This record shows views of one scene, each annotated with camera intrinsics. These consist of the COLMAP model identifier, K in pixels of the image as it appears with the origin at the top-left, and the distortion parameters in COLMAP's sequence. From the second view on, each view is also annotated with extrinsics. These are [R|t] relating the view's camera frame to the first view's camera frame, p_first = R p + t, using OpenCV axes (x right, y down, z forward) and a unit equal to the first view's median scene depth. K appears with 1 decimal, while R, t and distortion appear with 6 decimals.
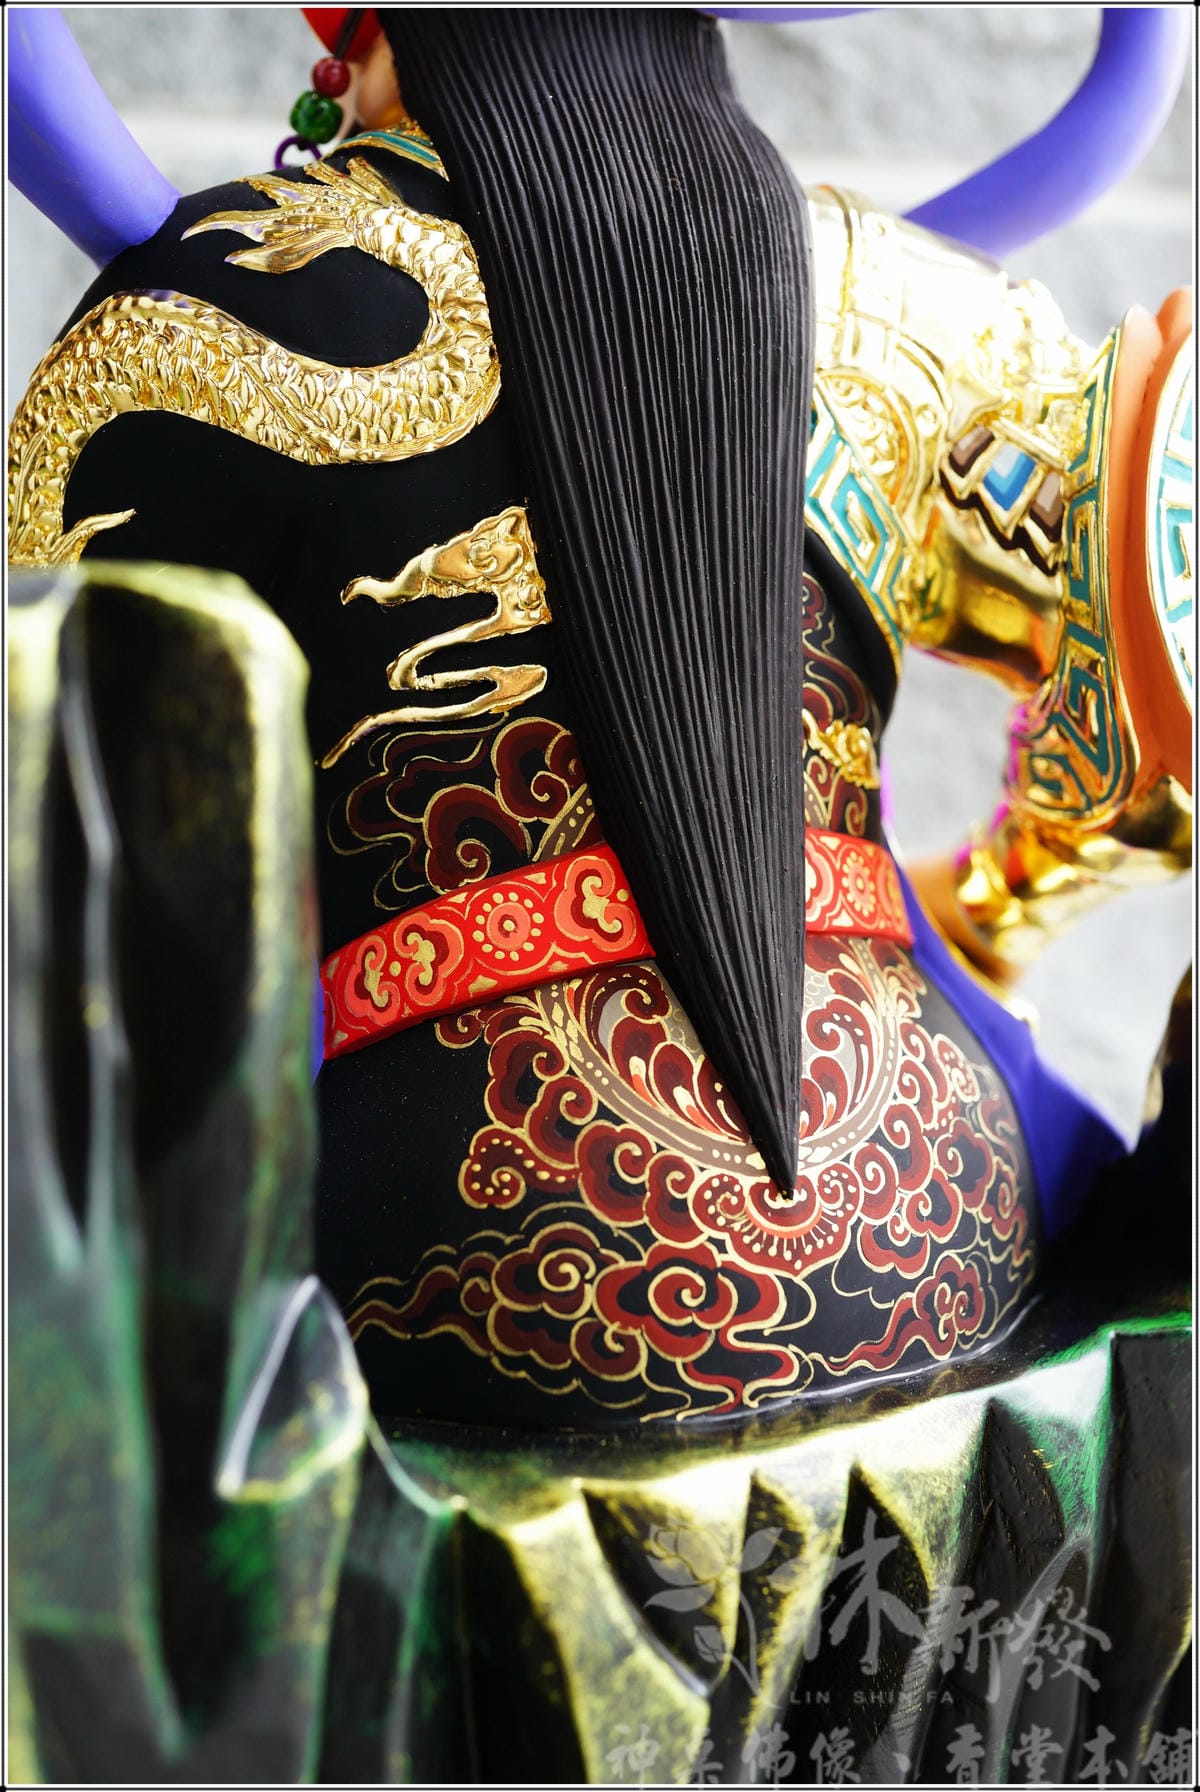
lens RADIAL K [[1790.1, 0, 600.6], [0, 1790.1, 889.4], [0, 0, 1]] dist [-0.060896, -0.119678]
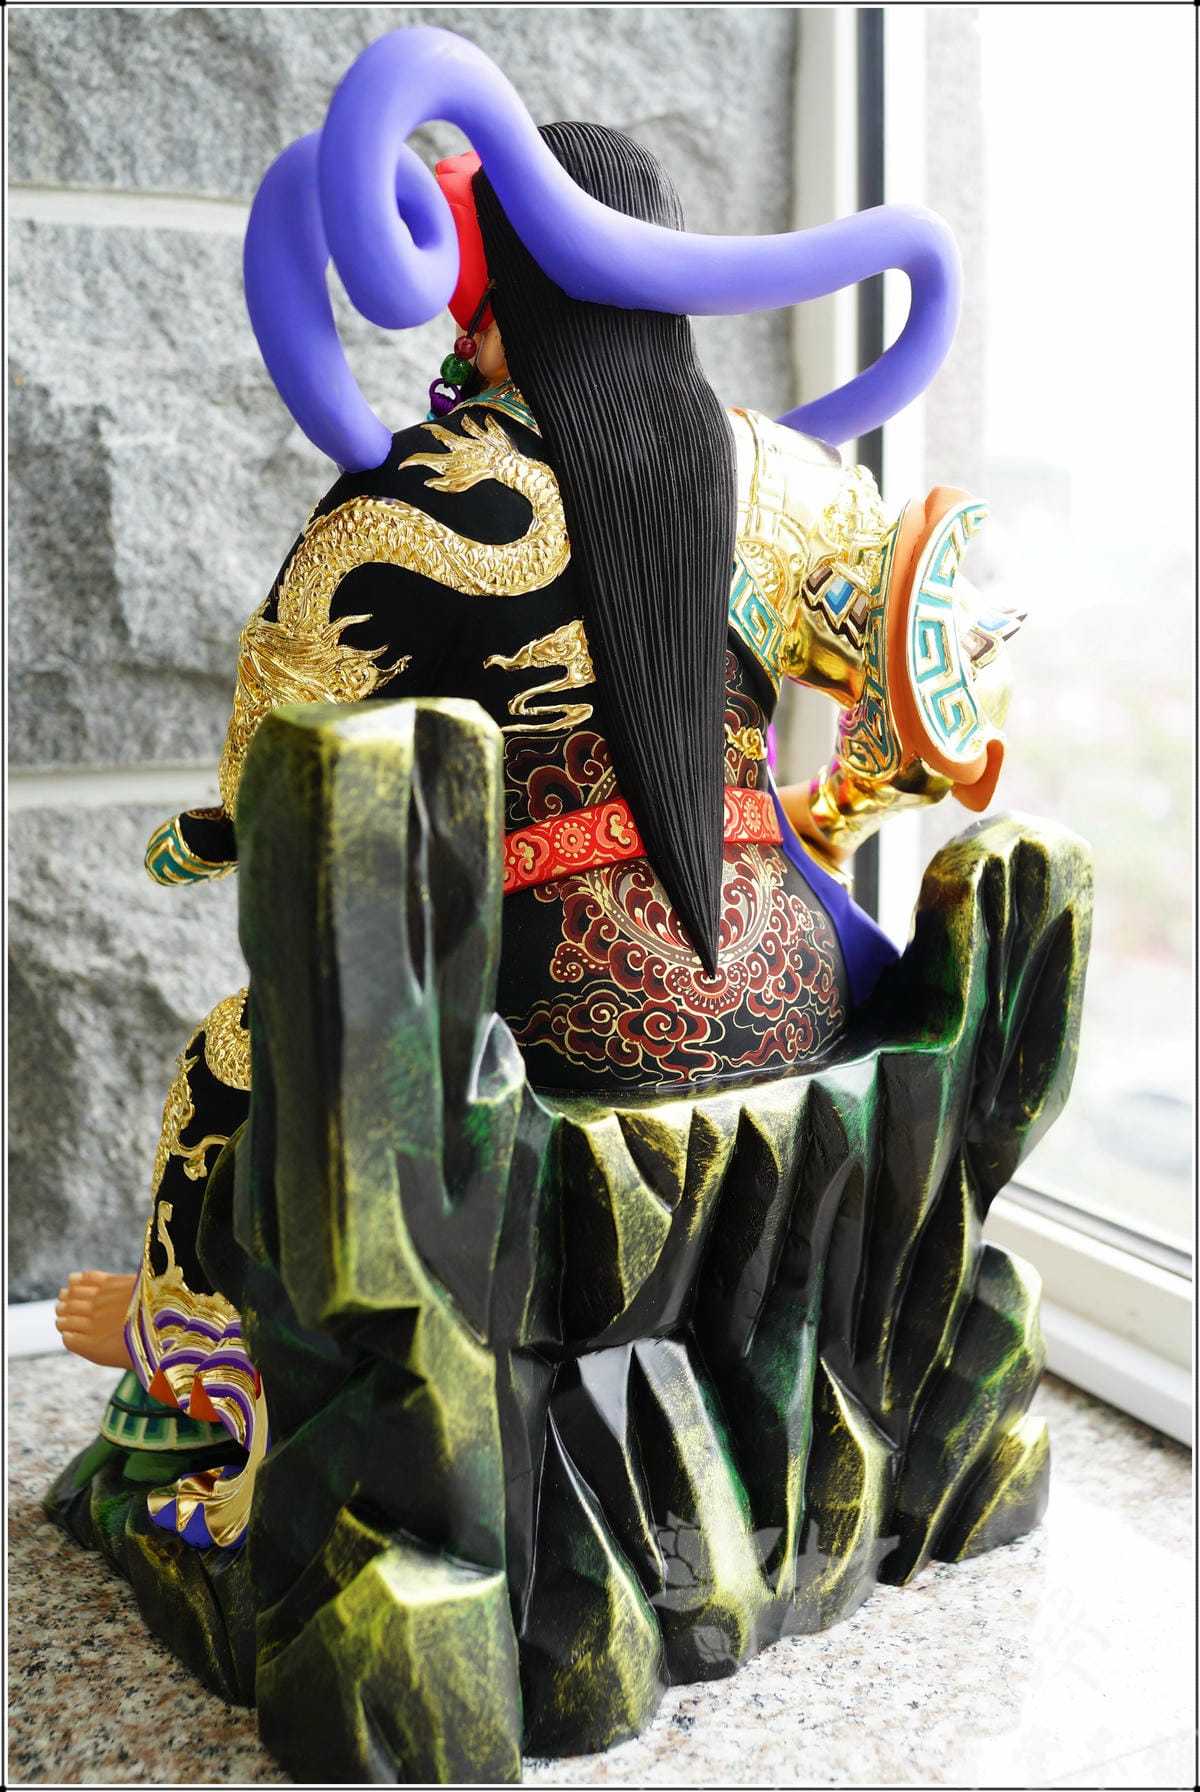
lens RADIAL K [[1735.2, 0, 597.4], [0, 1735.2, 896.2], [0, 0, 1]] dist [-0.082719, 0.027534]
pose [[0.998909, 0.009021, 0.045818, -0.108706], [-0.014050, 0.993758, 0.110668, -0.126608], [-0.044533, -0.111191, 0.992801, -0.874000]]
